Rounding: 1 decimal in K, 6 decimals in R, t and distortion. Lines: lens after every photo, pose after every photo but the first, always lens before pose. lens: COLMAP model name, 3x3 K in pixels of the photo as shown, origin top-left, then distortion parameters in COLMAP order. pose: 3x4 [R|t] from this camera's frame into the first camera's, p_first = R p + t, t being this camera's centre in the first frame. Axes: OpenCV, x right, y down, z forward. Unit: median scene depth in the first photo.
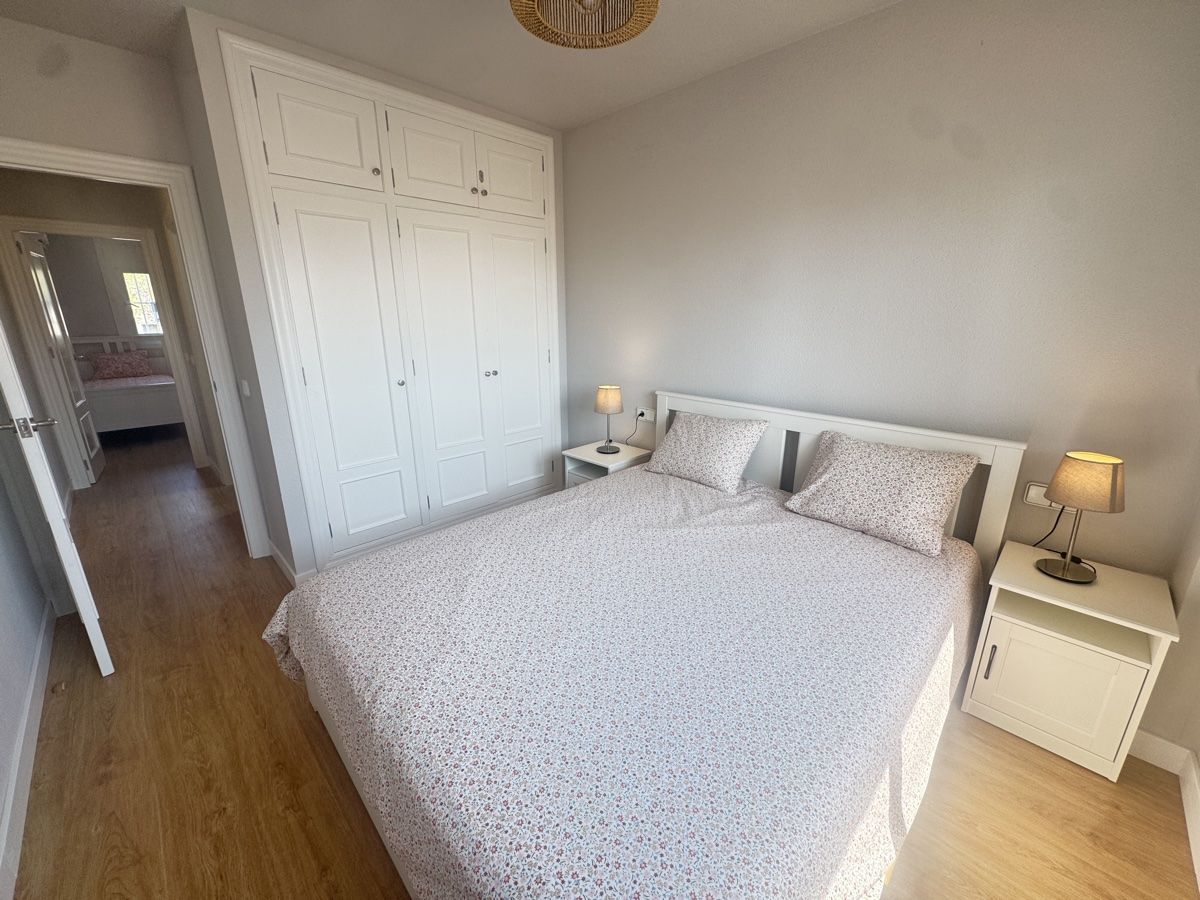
lens RADIAL K [[484.8, 0, 600.0], [0, 484.8, 450.0], [0, 0, 1]] dist [-0.000333, -0.000184]
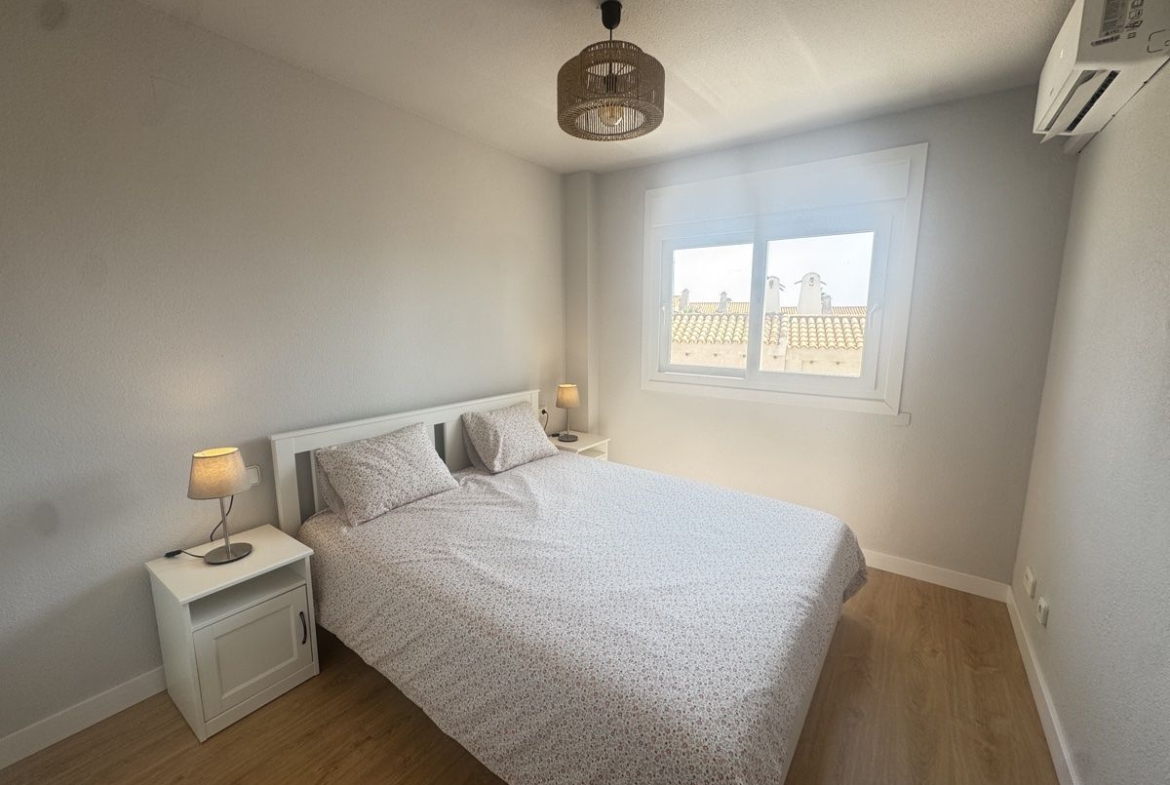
lens RADIAL K [[449.4, 0, 582.0], [0, 449.4, 456.8], [0, 0, 1]] dist [-0.000860, 0.000073]
pose [[-0.159538, -0.287211, 0.944488, -0.720086], [0.270352, 0.907454, 0.321615, -0.224951], [-0.949451, 0.306654, -0.067125, 0.767460]]
